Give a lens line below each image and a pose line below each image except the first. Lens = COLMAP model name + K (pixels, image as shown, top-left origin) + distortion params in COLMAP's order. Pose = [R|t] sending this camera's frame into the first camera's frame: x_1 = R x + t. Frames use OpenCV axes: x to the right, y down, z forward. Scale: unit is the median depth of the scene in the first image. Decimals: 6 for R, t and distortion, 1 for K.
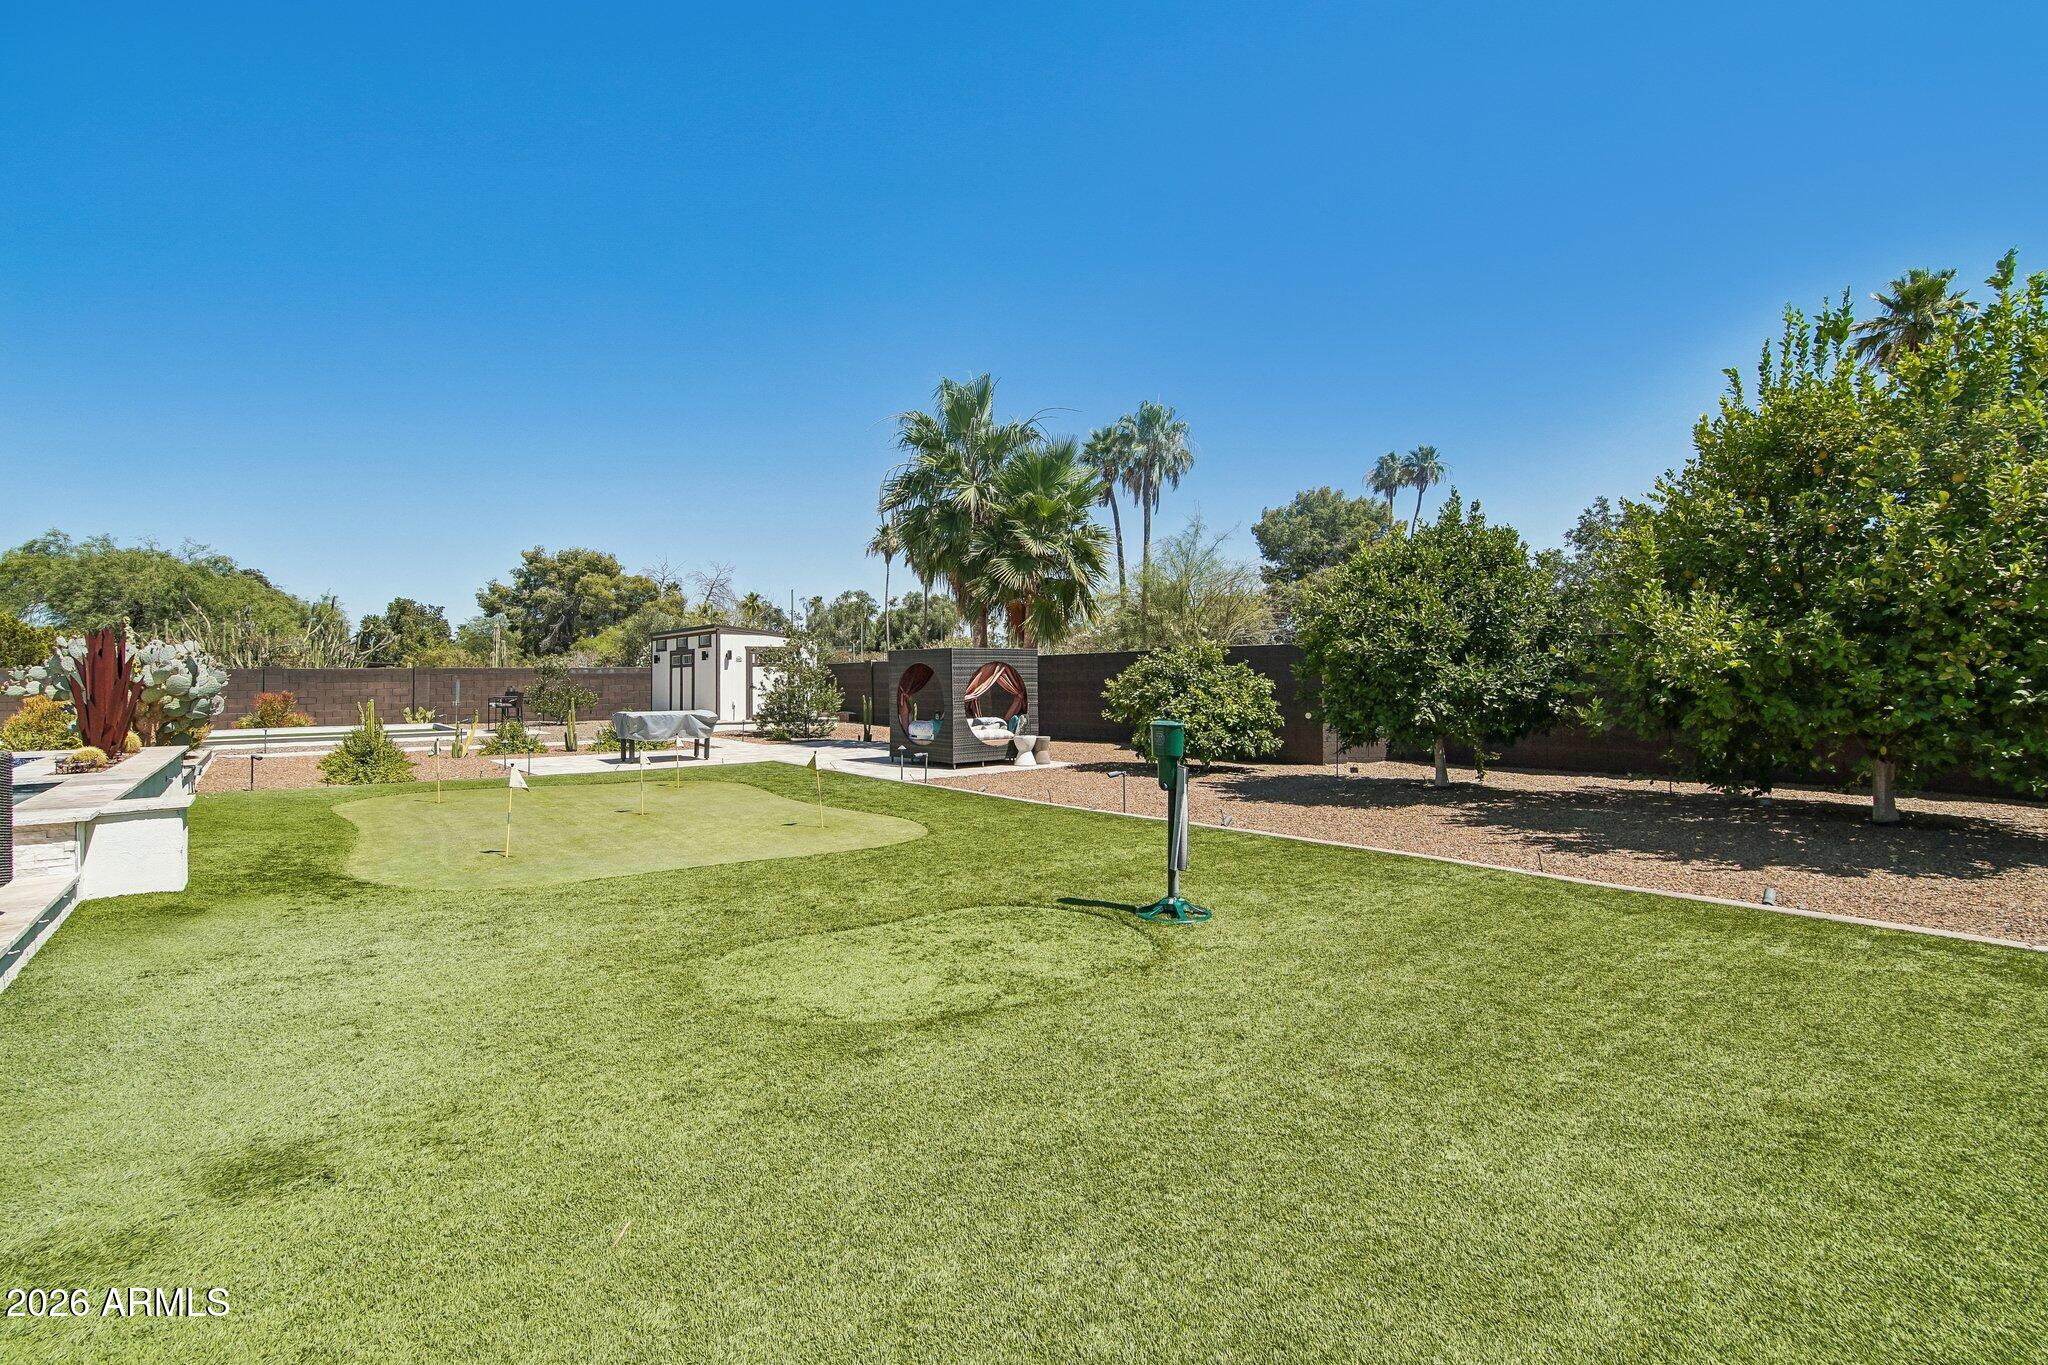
lens RADIAL K [[943.1, 0, 1016.0], [0, 943.1, 677.4], [0, 0, 1]] dist [-0.017488, 0.000189]
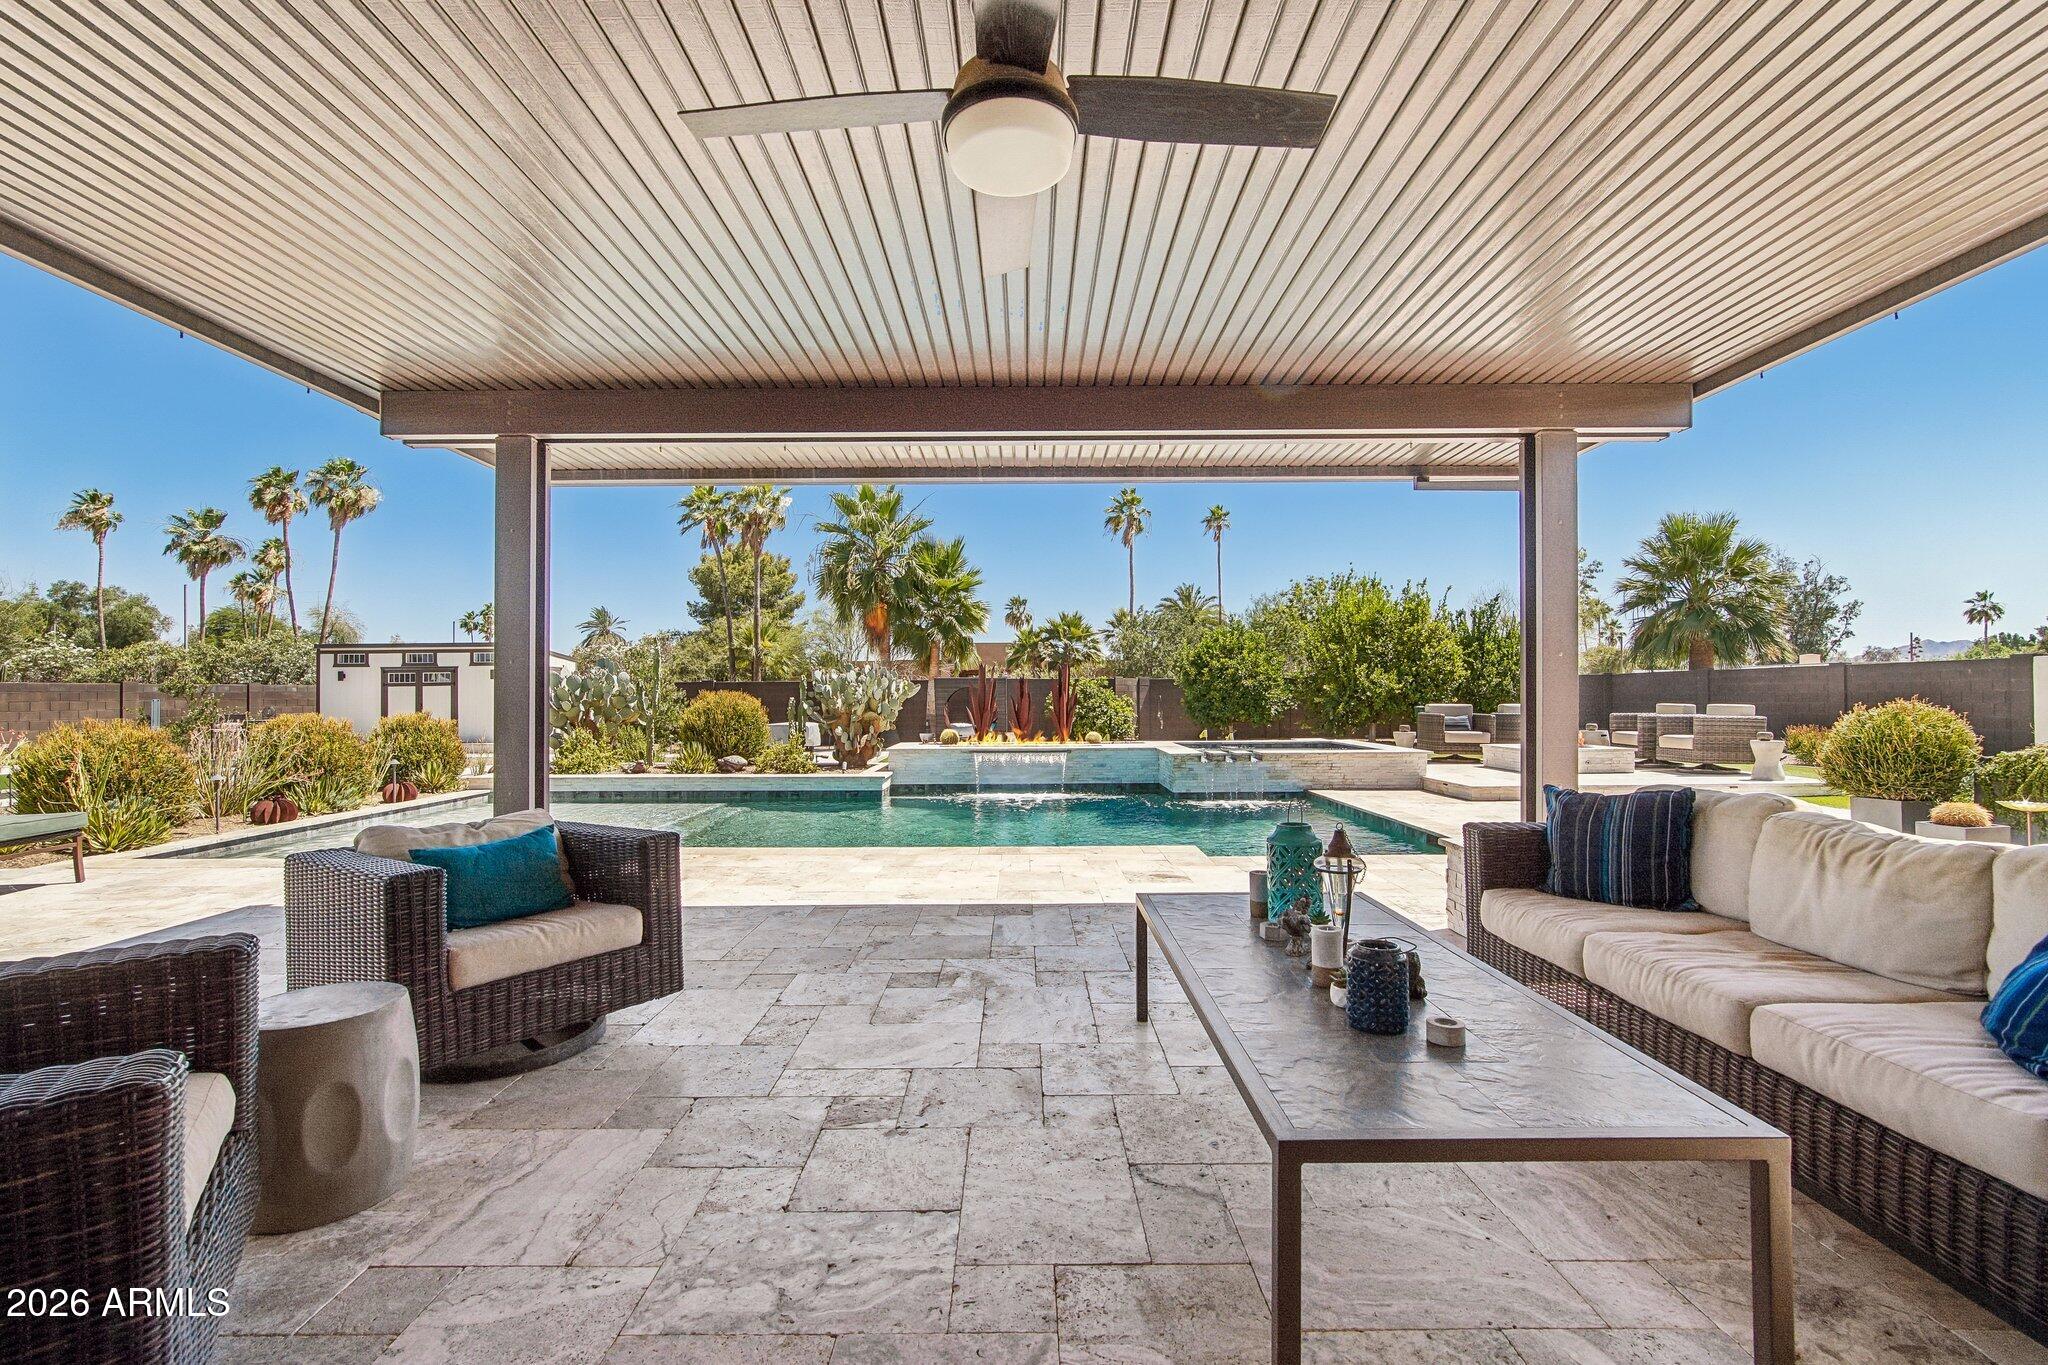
lens RADIAL K [[920.9, 0, 1012.7], [0, 920.9, 691.7], [0, 0, 1]] dist [-0.015138, 0.000489]
pose [[0.621524, 0.005762, 0.783374, -0.421346], [0.001177, 0.999965, -0.008289, 0.001586], [-0.783394, 0.006074, 0.621496, 0.005745]]
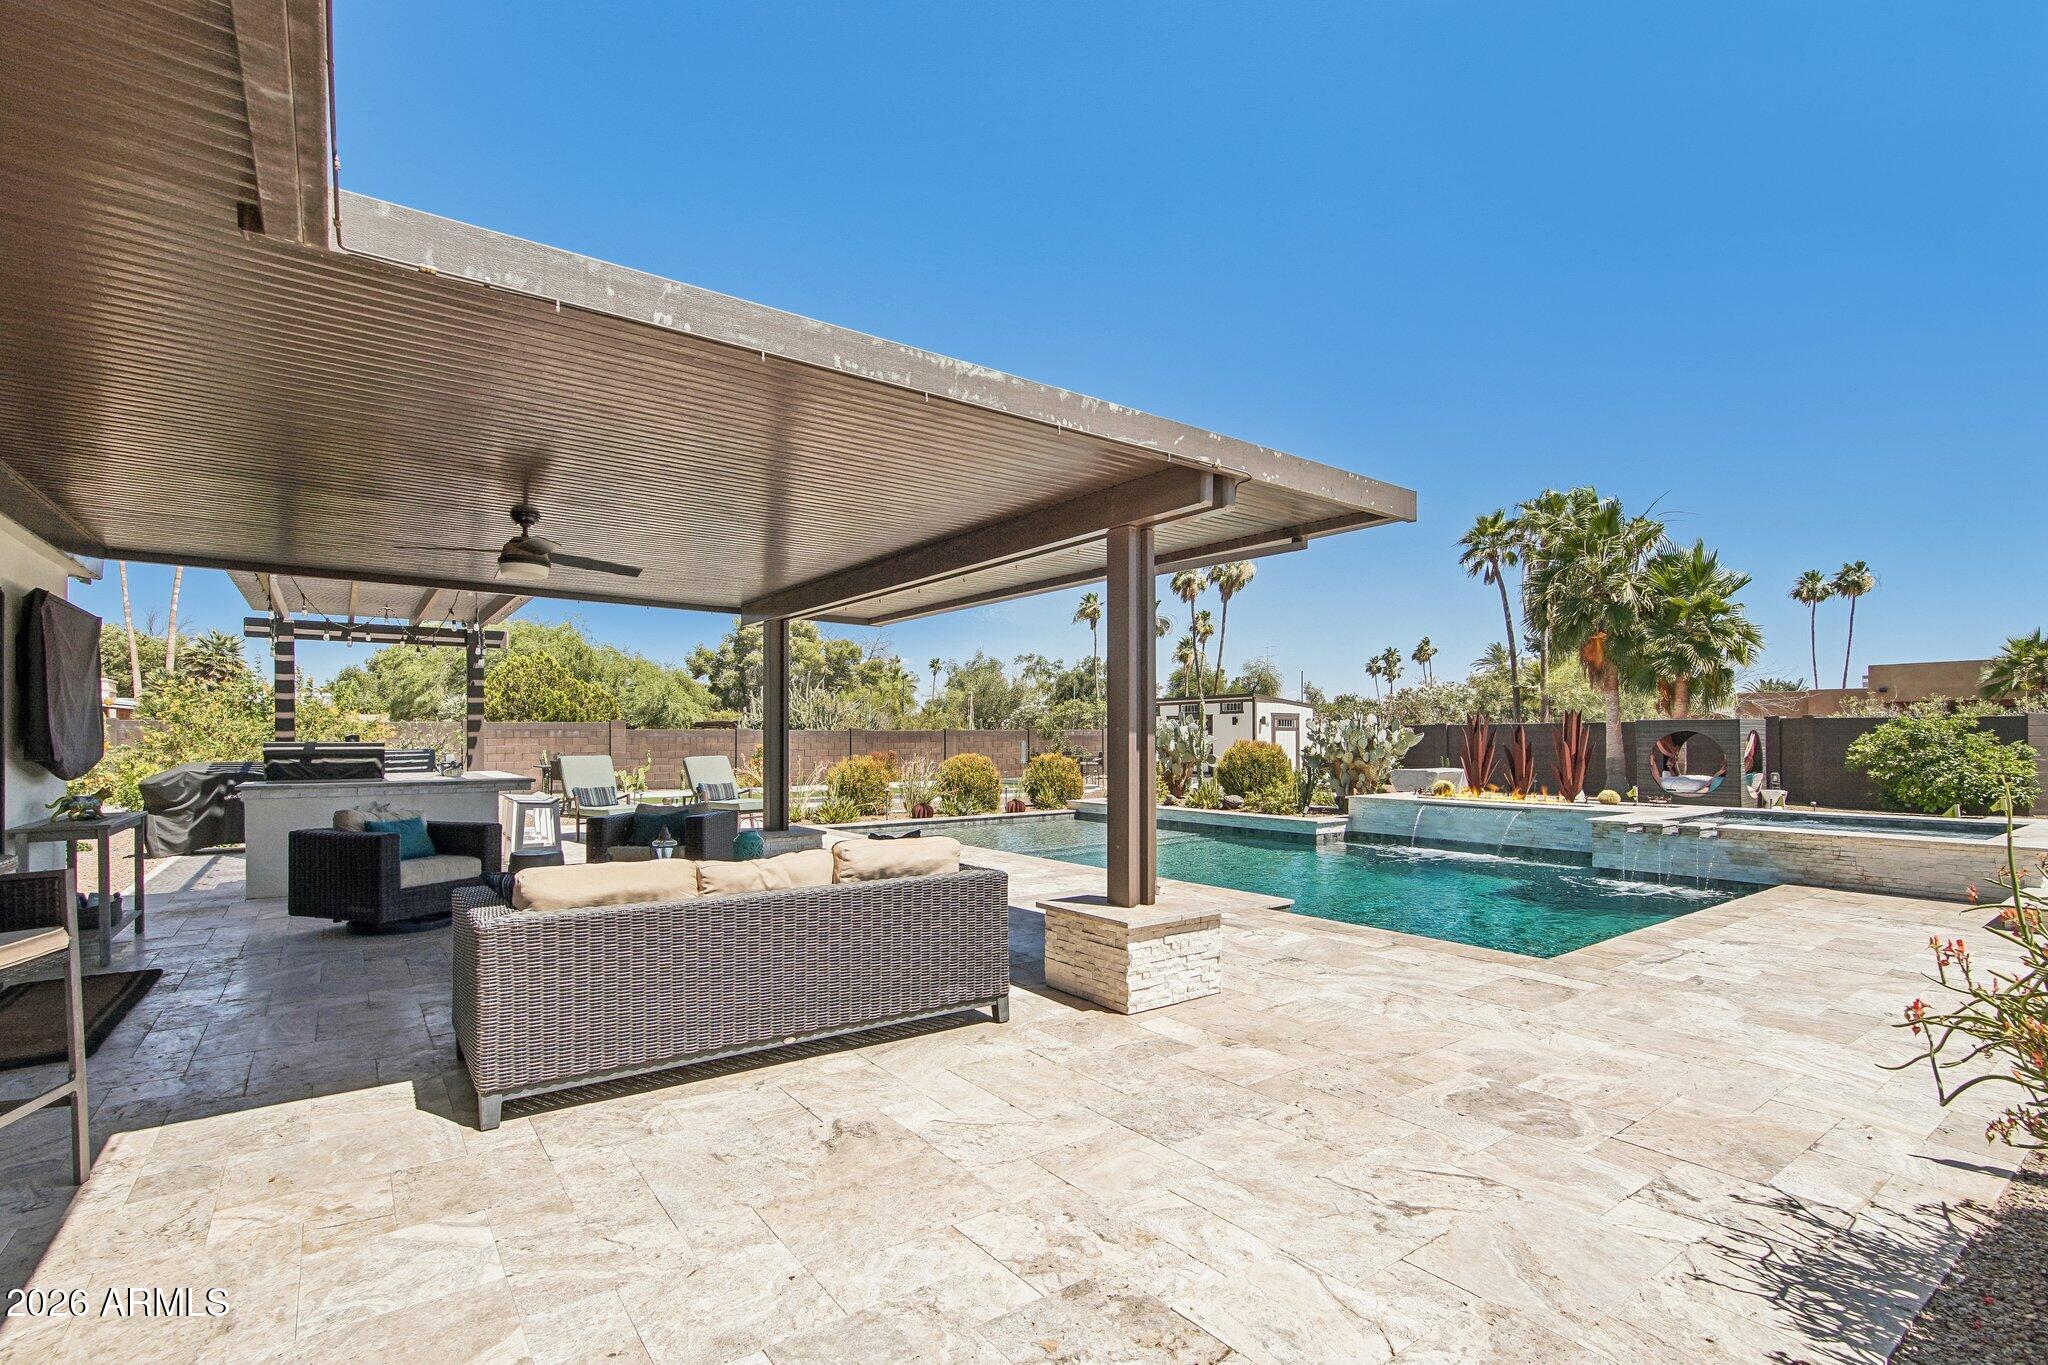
lens RADIAL K [[937.2, 0, 1006.8], [0, 937.2, 728.7], [0, 0, 1]] dist [-0.015226, 0.000182]
pose [[0.998704, 0.003279, -0.050791, -0.316809], [-0.003683, 0.999962, -0.007872, -0.001783], [0.050763, 0.008048, 0.998678, -0.088758]]
